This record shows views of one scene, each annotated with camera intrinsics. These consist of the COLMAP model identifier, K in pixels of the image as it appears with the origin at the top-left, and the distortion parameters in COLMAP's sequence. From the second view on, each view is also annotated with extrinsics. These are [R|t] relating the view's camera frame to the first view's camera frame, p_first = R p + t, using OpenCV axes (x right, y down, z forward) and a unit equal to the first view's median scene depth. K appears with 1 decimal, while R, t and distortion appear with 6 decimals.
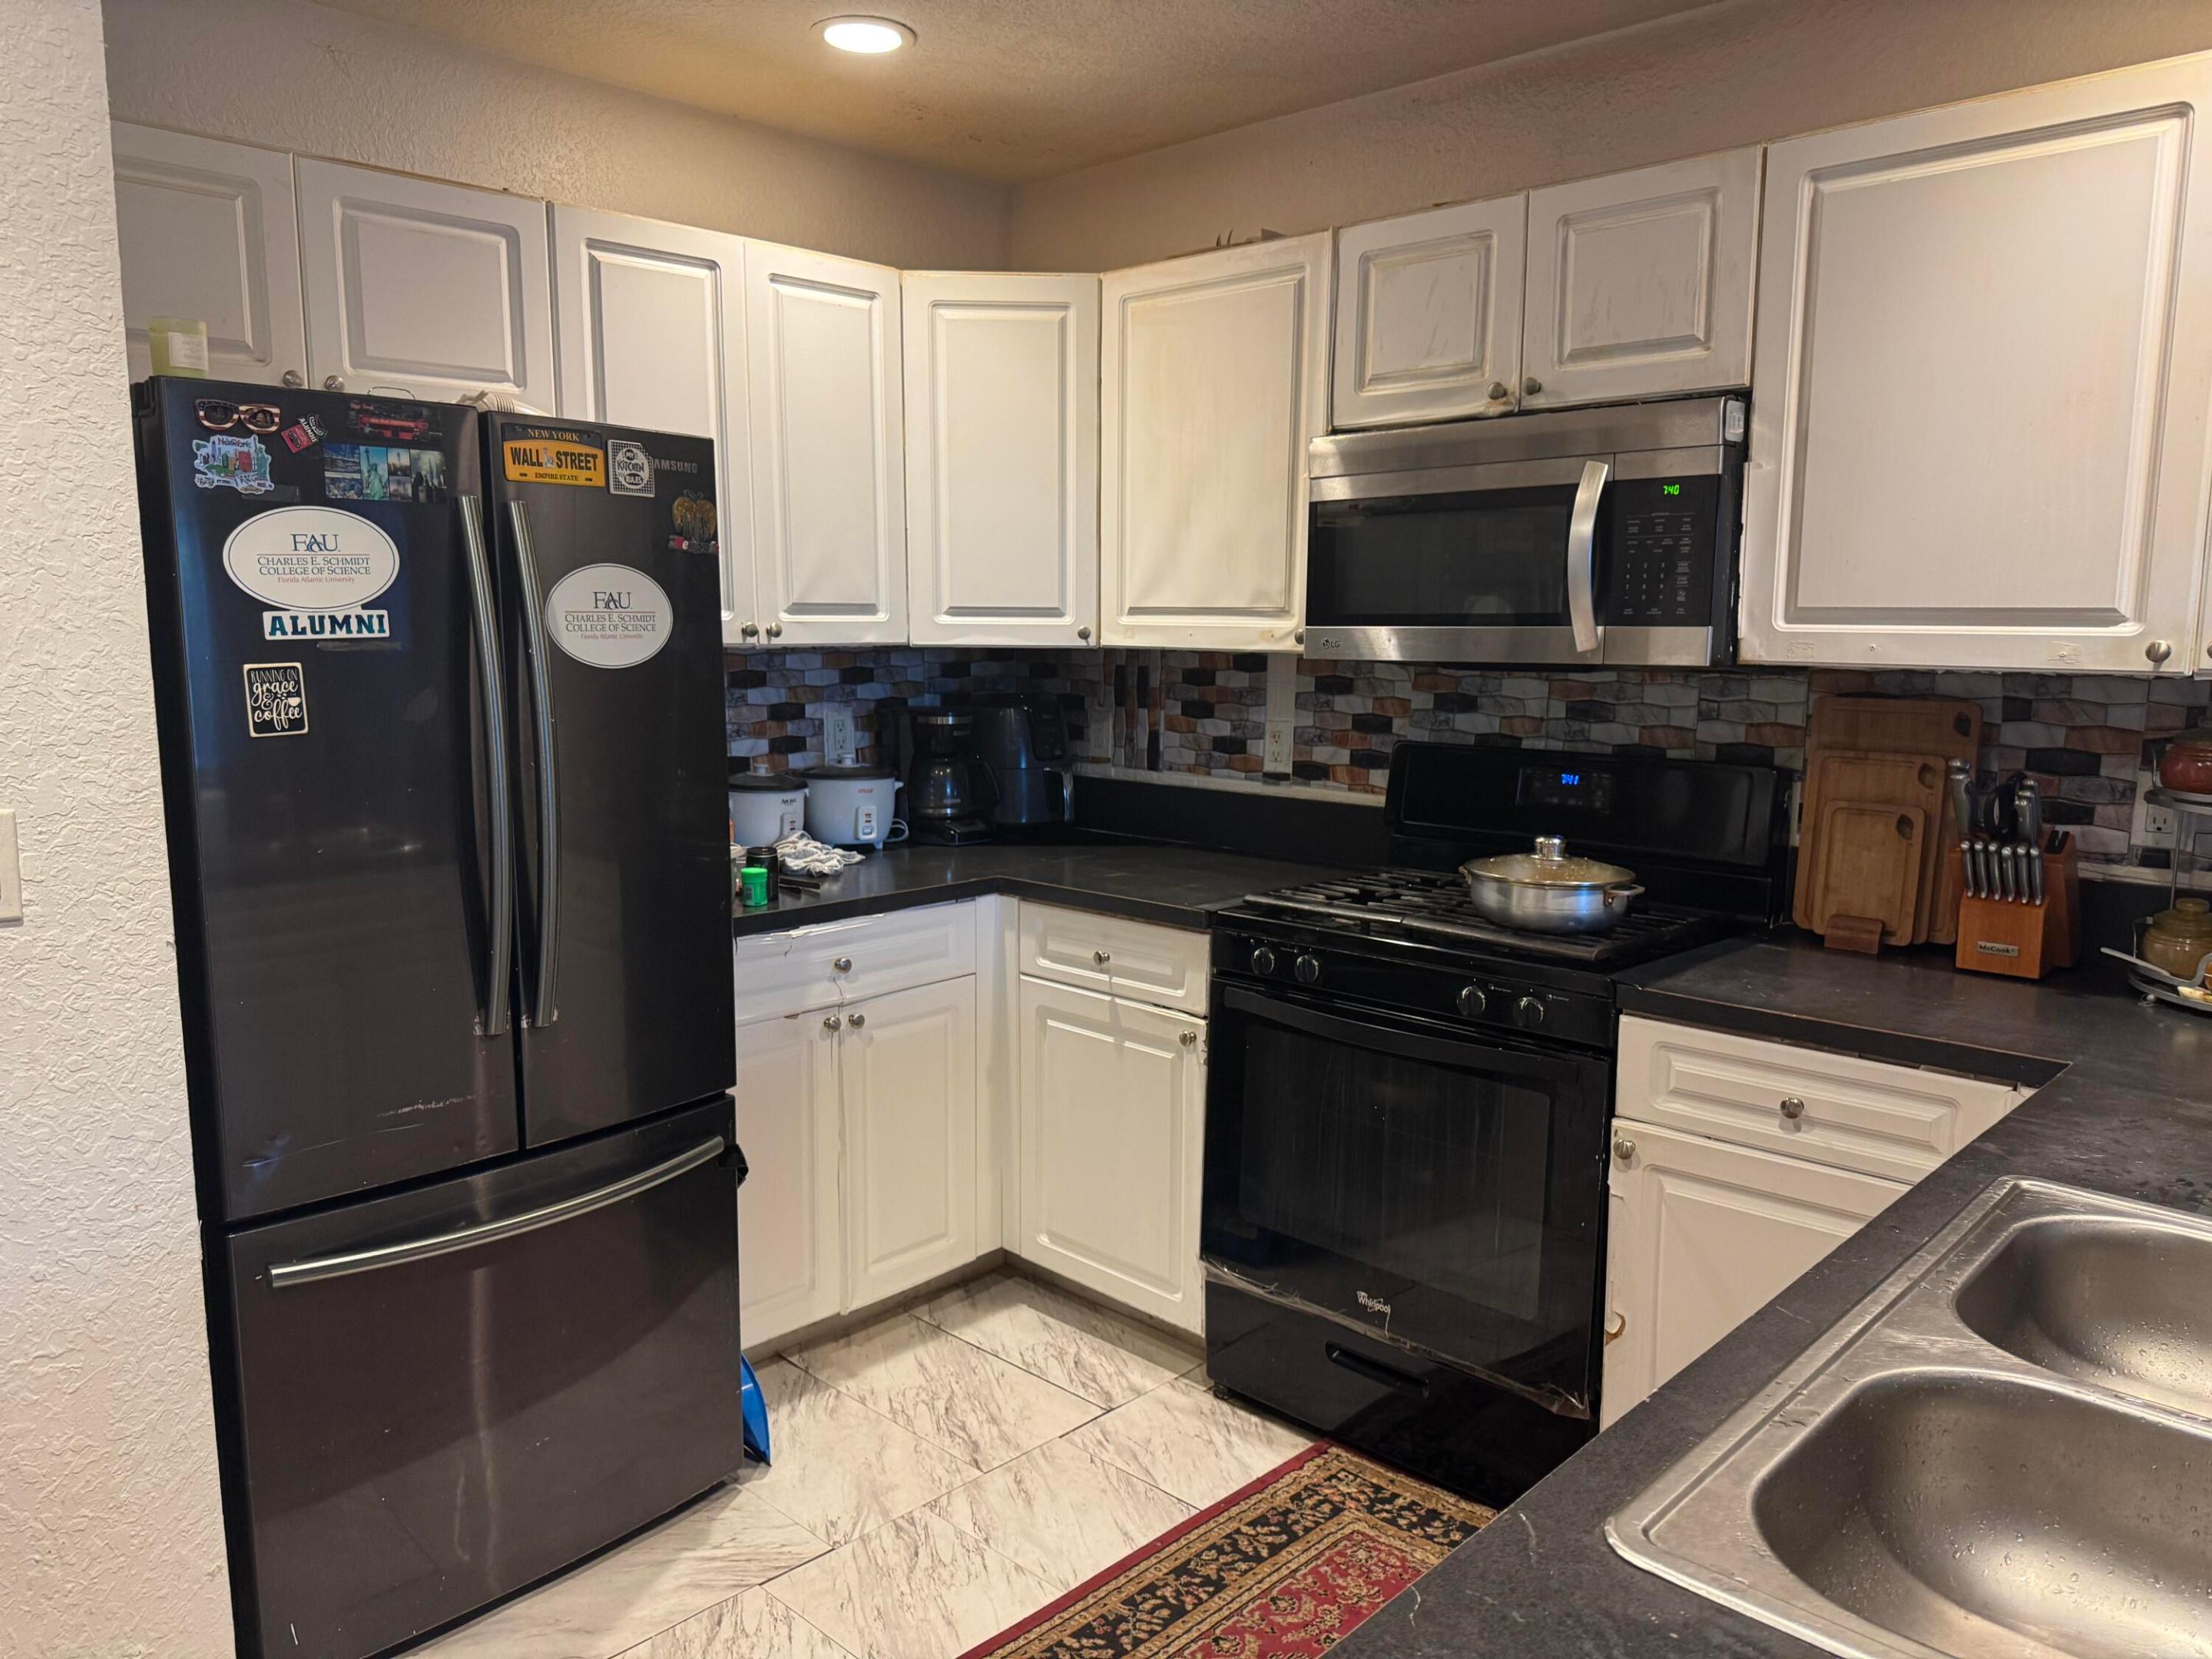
lens RADIAL K [[1554.0, 0, 1095.8], [0, 1554.0, 837.7], [0, 0, 1]] dist [0.060612, -0.113469]
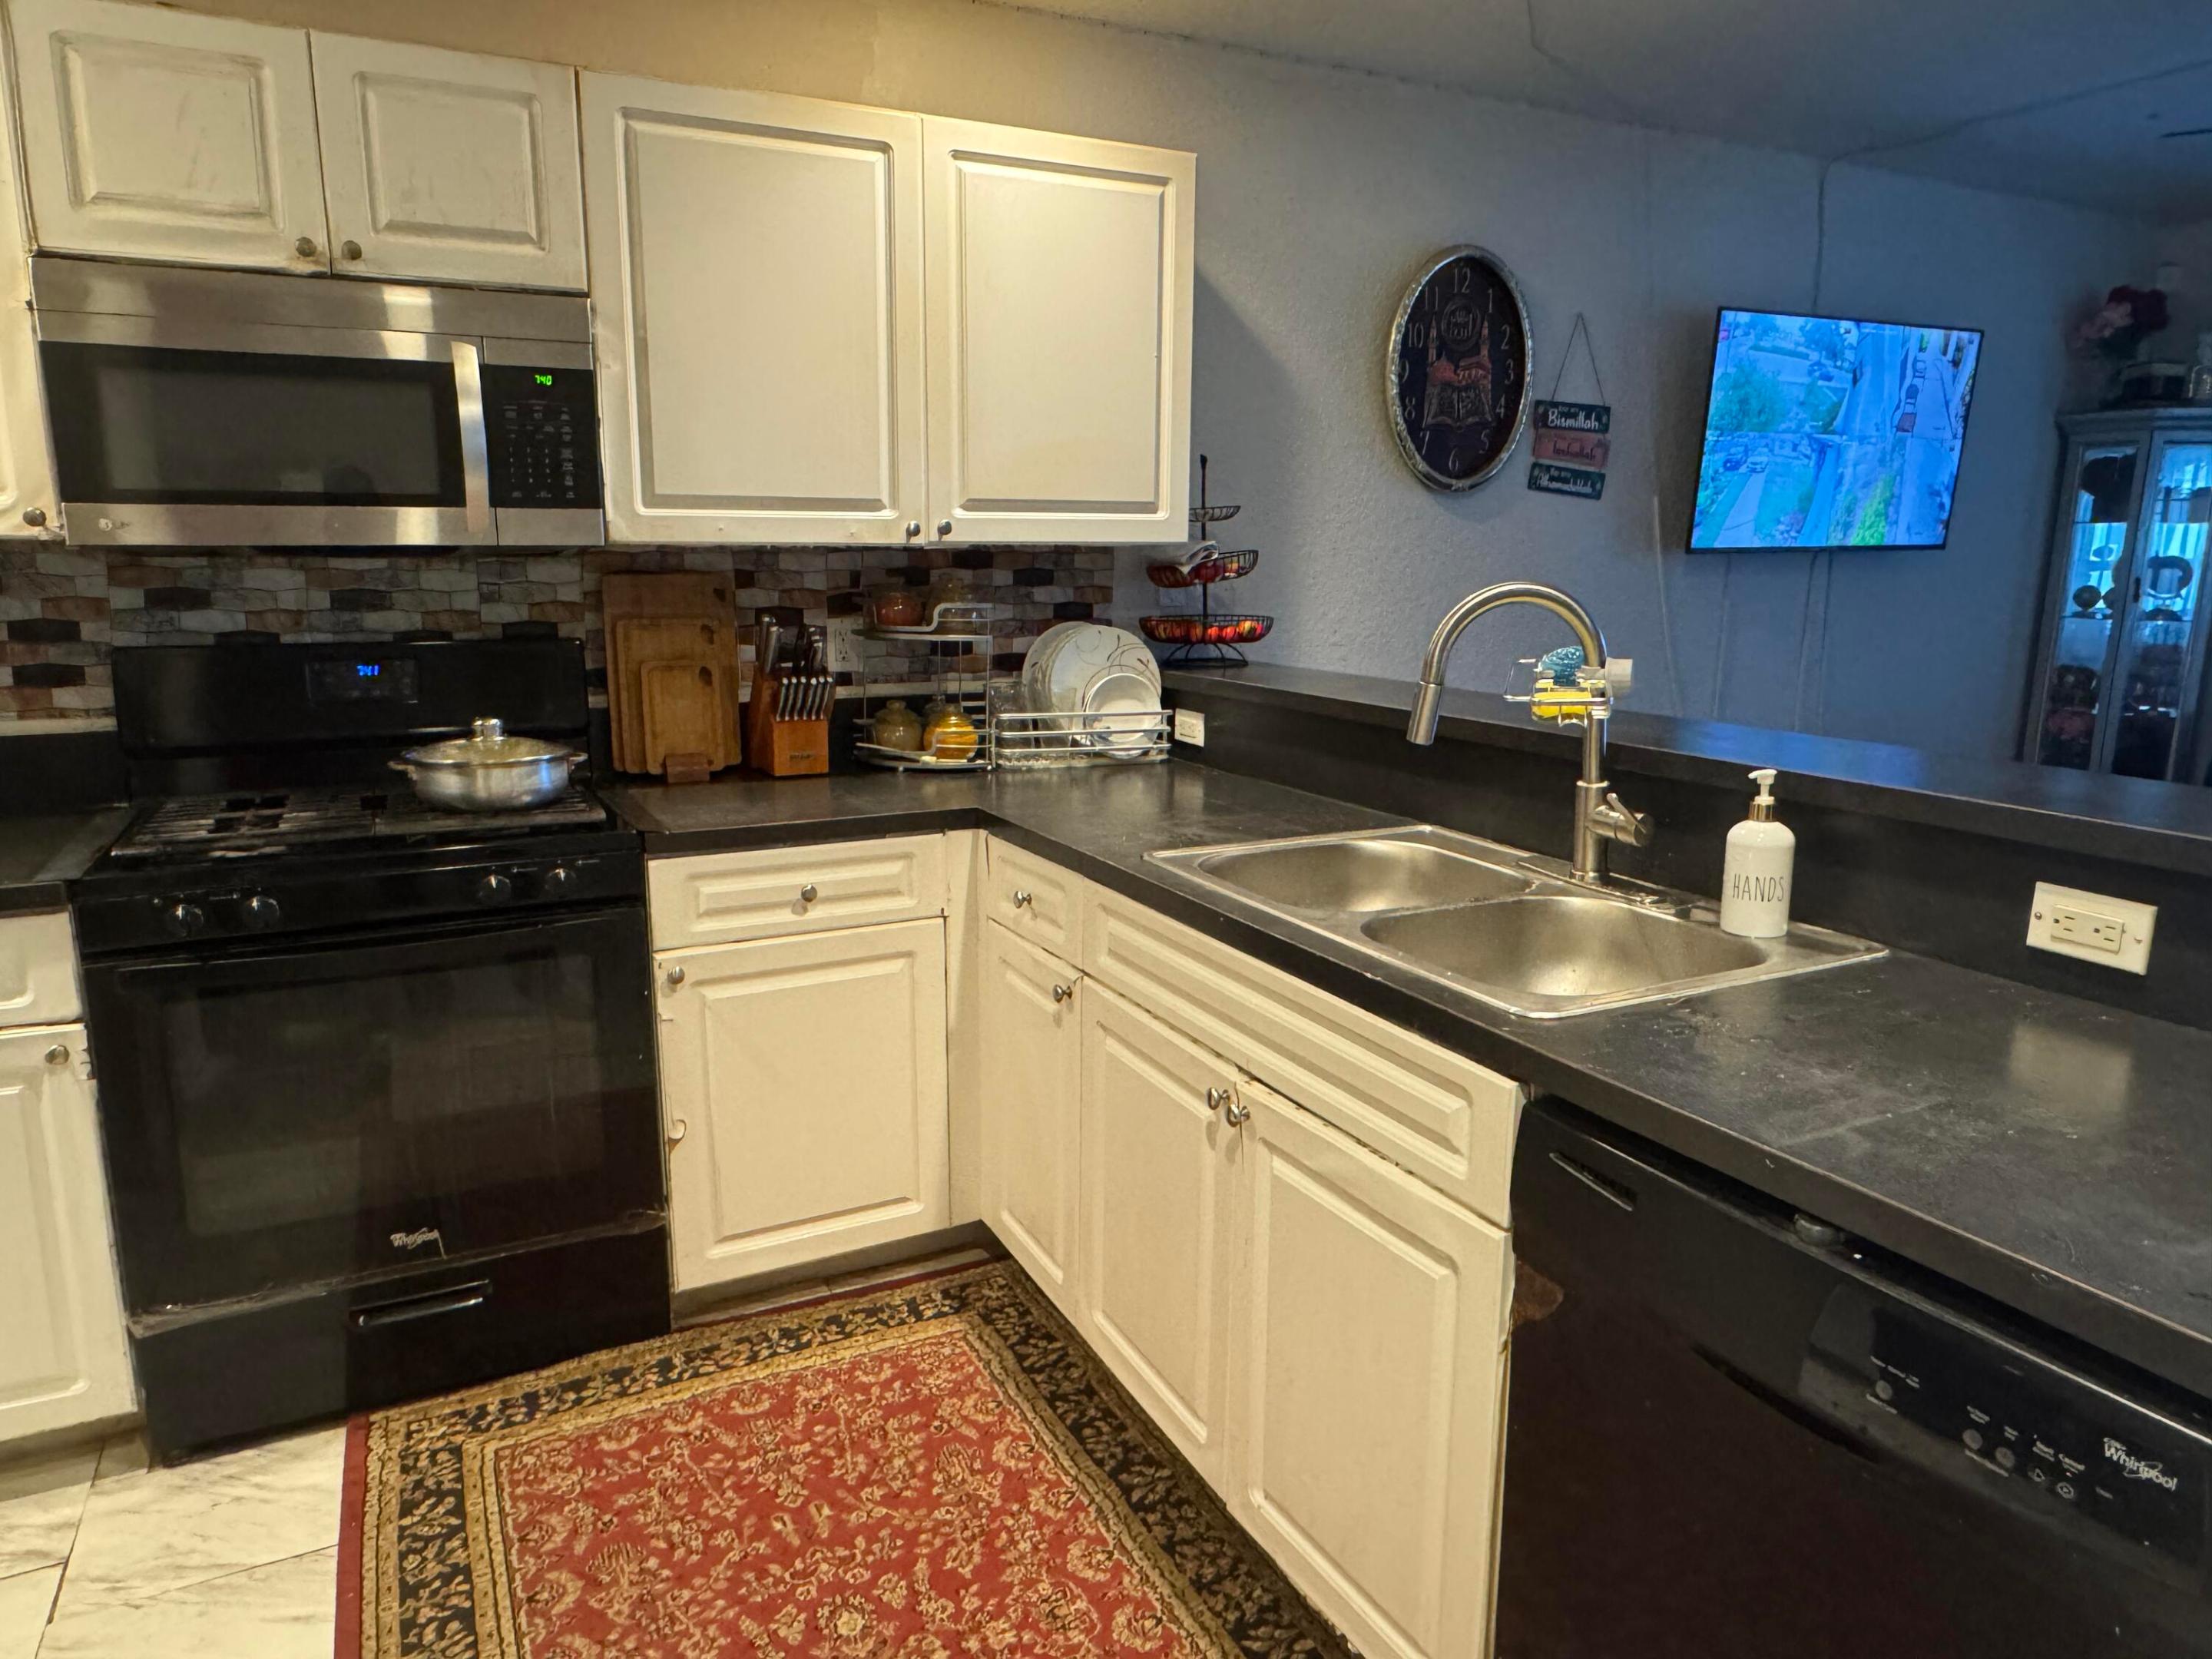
lens RADIAL K [[1418.2, 0, 1106.0], [0, 1418.2, 829.5], [0, 0, 1]] dist [-0.015734, 0.006475]
pose [[0.324010, -0.188046, 0.927176, -0.433904], [0.126543, 0.979854, 0.154508, -0.020262], [-0.937552, 0.067266, 0.341279, 0.311705]]
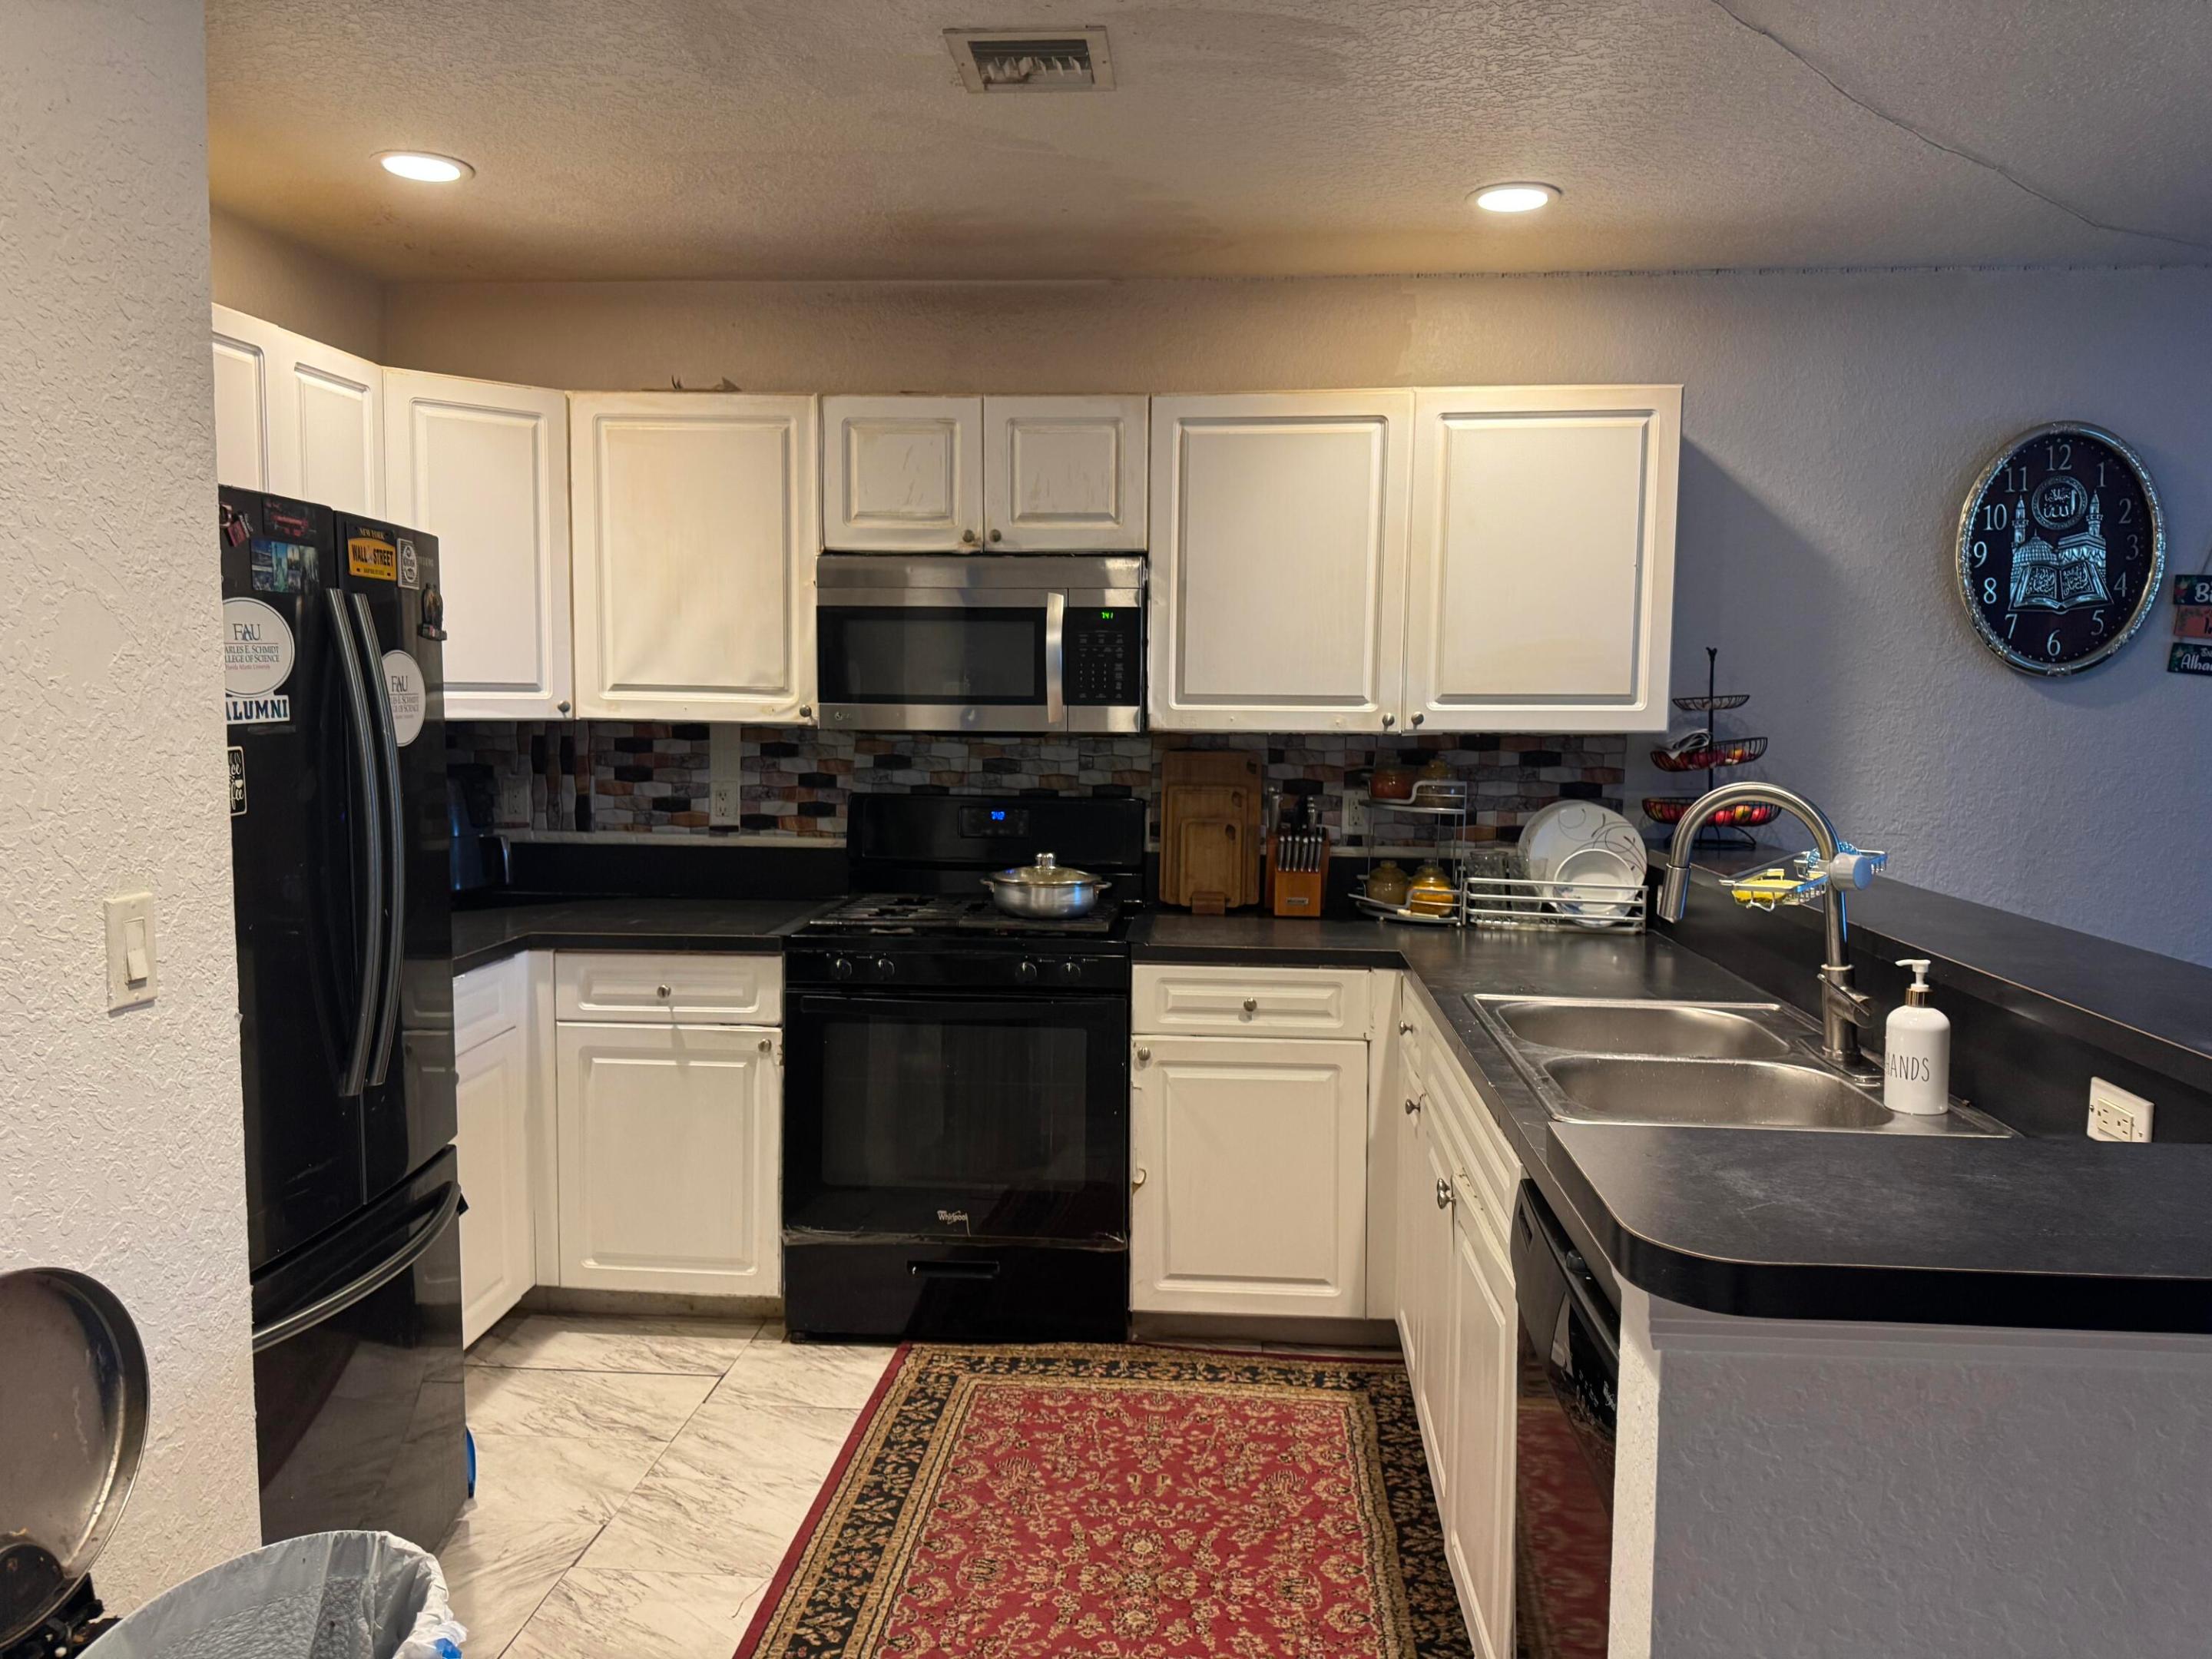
lens RADIAL K [[1550.8, 0, 1101.7], [0, 1550.8, 814.2], [0, 0, 1]] dist [0.161905, -0.354474]
pose [[0.773091, -0.046940, 0.632556, -0.552994], [0.082351, 0.996245, -0.026719, 0.006315], [-0.628927, 0.072748, 0.774053, -0.127091]]
